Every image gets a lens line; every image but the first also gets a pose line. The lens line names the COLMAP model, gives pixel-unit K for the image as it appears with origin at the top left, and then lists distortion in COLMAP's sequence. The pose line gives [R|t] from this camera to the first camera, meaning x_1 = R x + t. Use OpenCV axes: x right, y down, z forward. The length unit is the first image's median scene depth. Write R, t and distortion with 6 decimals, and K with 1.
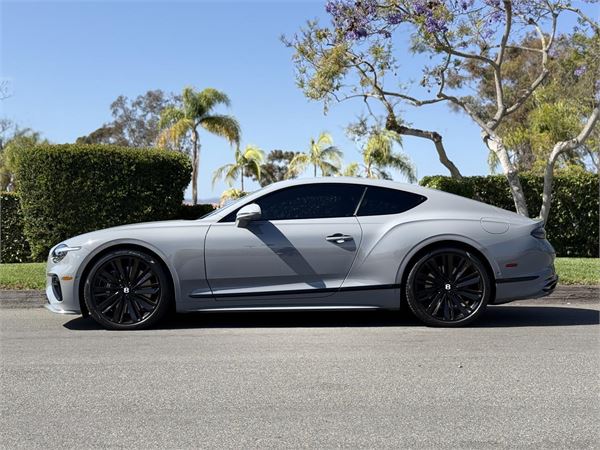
lens RADIAL K [[912.4, 0, 299.3], [0, 912.4, 225.0], [0, 0, 1]] dist [0.136753, 0.000000]
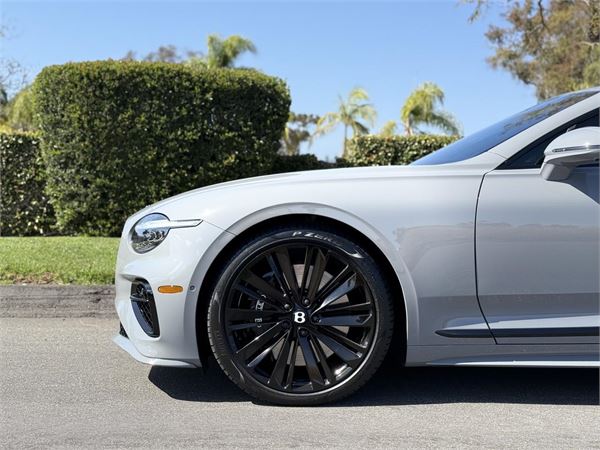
lens RADIAL K [[912.4, 0, 300.3], [0, 912.4, 229.5], [0, 0, 1]] dist [0.136753, 0.000000]
pose [[0.999930, 0.011502, -0.002929, -0.111604], [-0.011364, 0.998987, 0.043552, 0.004946], [0.003427, -0.043515, 0.999047, 0.328801]]
